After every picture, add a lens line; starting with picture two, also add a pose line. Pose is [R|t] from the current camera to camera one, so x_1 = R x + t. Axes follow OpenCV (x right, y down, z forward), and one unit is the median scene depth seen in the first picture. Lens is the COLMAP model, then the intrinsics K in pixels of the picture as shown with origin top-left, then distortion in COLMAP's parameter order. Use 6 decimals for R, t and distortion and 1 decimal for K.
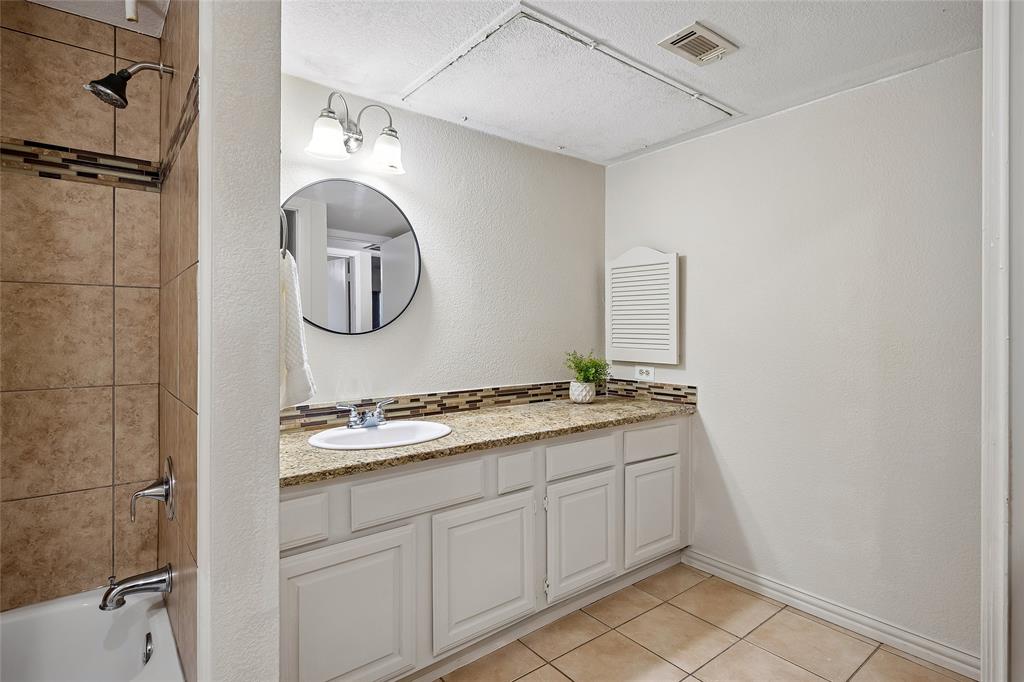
lens RADIAL K [[518.8, 0, 513.5], [0, 518.8, 330.5], [0, 0, 1]] dist [-0.001301, 0.000119]
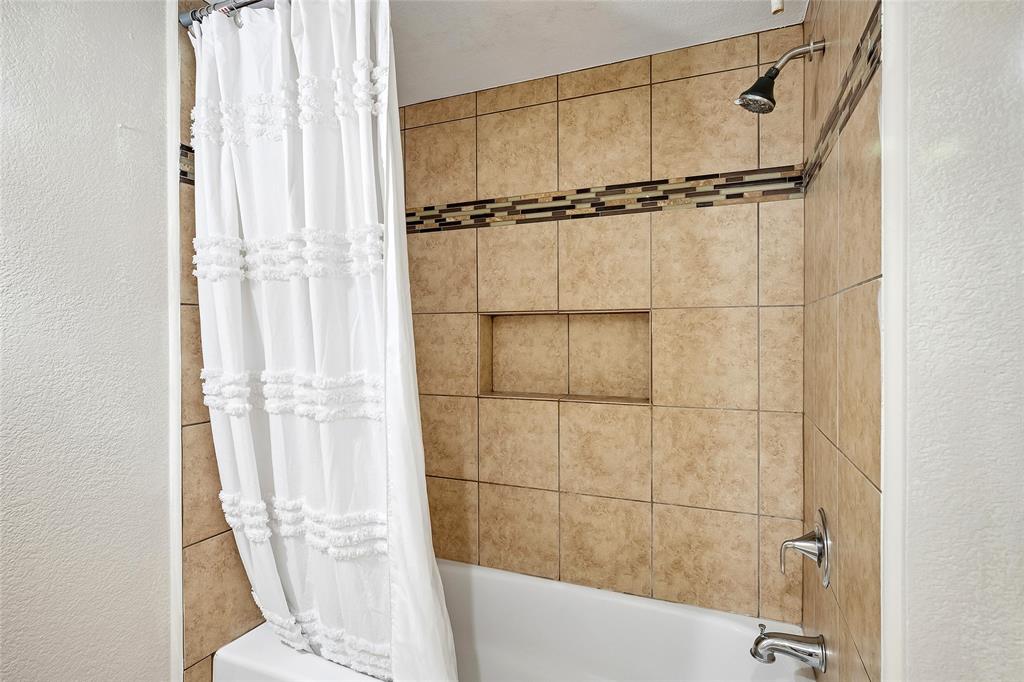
lens RADIAL K [[518.8, 0, 513.5], [0, 518.8, 330.5], [0, 0, 1]] dist [-0.001301, 0.000119]
pose [[0.482304, -0.006837, -0.875977, -0.161081], [0.003599, 0.999977, -0.005823, -0.039372], [0.875997, -0.000344, 0.482317, 0.153531]]
